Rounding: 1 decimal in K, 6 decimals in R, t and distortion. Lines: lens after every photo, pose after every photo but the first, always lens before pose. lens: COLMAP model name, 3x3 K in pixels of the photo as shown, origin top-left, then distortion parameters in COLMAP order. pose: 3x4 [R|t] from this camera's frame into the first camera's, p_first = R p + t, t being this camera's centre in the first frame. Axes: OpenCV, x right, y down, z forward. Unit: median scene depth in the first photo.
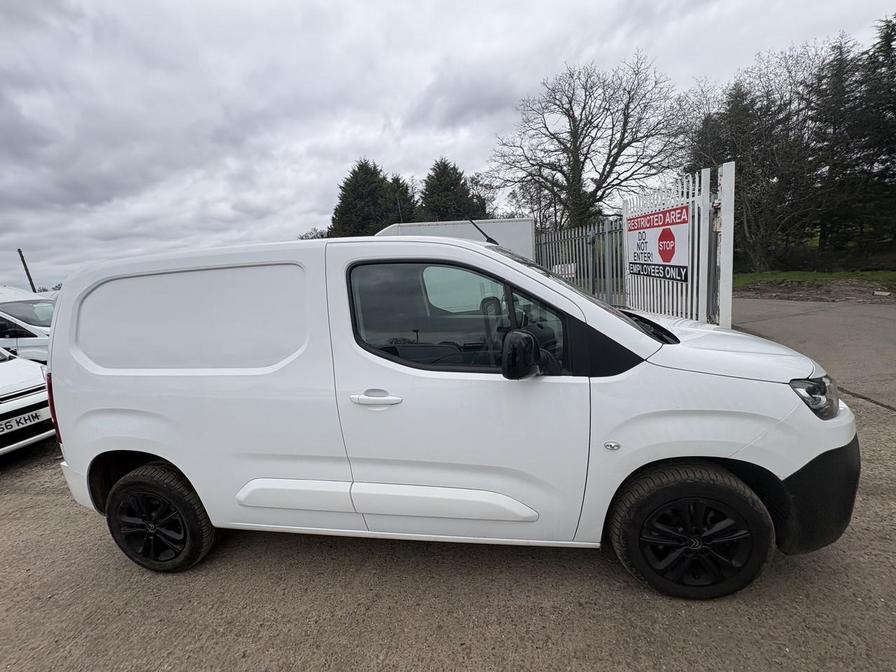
lens RADIAL K [[355.4, 0, 446.9], [0, 355.4, 336.4], [0, 0, 1]] dist [-0.000930, 0.000501]
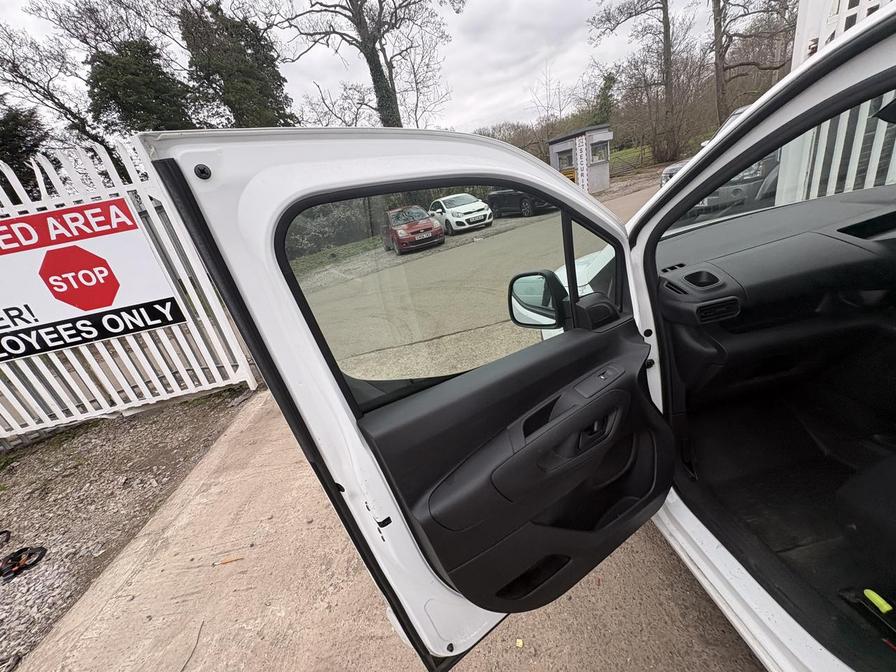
lens RADIAL K [[355.4, 0, 447.4], [0, 355.4, 335.5], [0, 0, 1]] dist [-0.000930, 0.000501]
pose [[-0.239551, -0.214507, 0.946891, -0.009091], [0.413694, 0.859767, 0.299430, -0.030011], [-0.878335, 0.463452, -0.117218, 0.160632]]
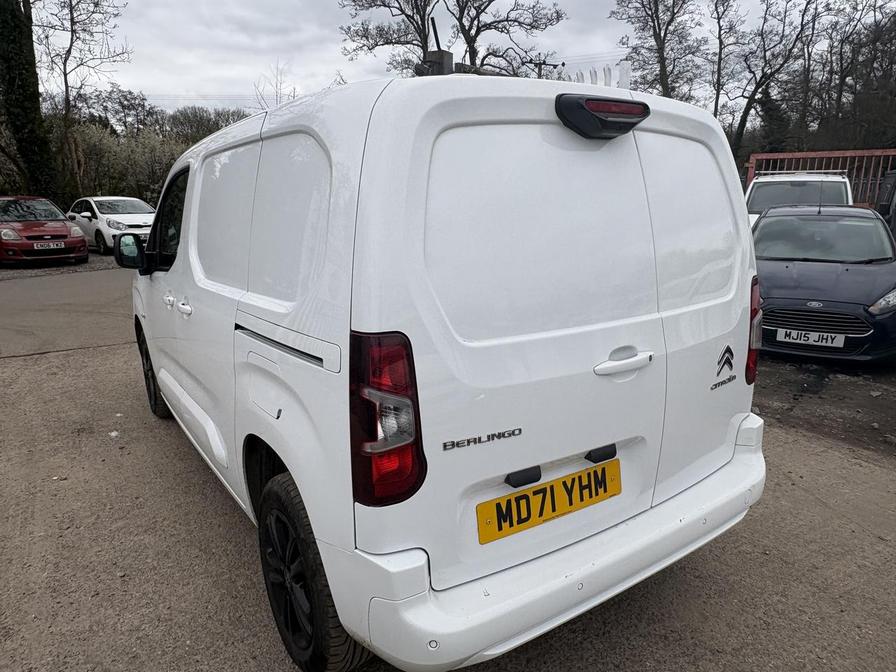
lens RADIAL K [[600.6, 0, 449.8], [0, 600.6, 338.7], [0, 0, 1]] dist [-0.004397, 0.004998]
pose [[-0.683076, -0.074295, 0.726558, -0.129543], [0.202260, 0.936660, 0.285934, -0.018188], [-0.701782, 0.342268, -0.624784, 0.178027]]
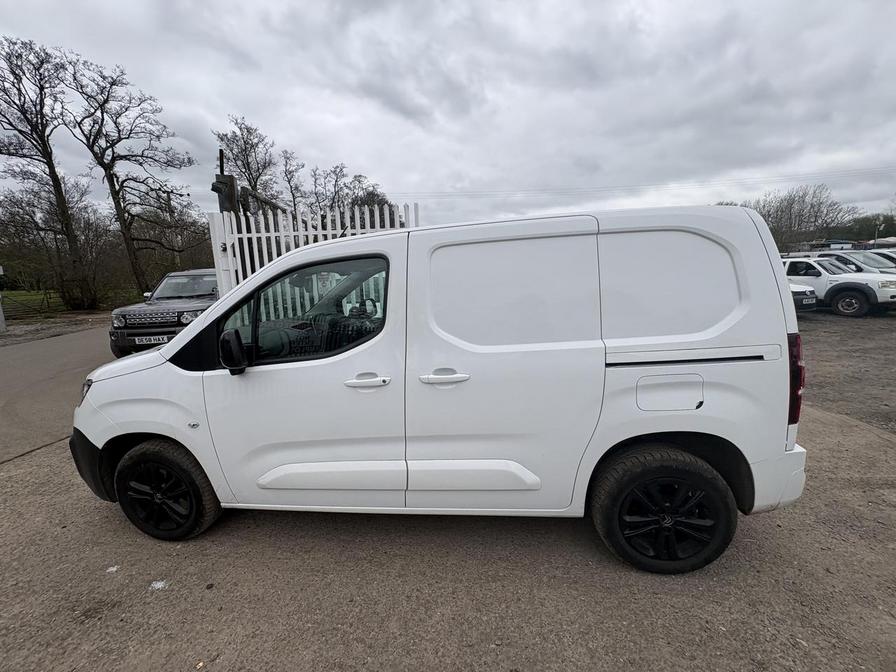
lens RADIAL K [[355.4, 0, 447.6], [0, 355.4, 335.9], [0, 0, 1]] dist [-0.000930, 0.000501]
pose [[-0.990238, 0.139235, -0.006492, -0.018961], [0.128087, 0.927346, 0.351602, -0.034925], [0.054976, 0.347338, -0.936127, 0.205840]]
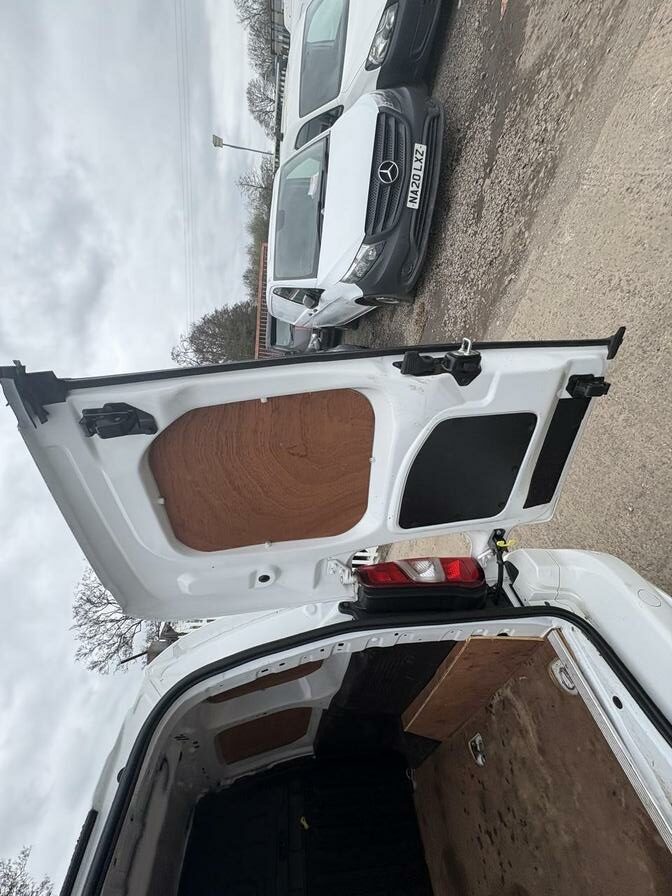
lens RADIAL K [[355.4, 0, 340.1], [0, 355.4, 449.5], [0, 0, 1]] dist [-0.000930, 0.000501]
pose [[-0.052521, 0.885948, 0.460802, -0.128819], [0.947895, -0.100966, 0.302160, -0.005999], [0.314223, 0.452661, -0.834483, 0.114480]]
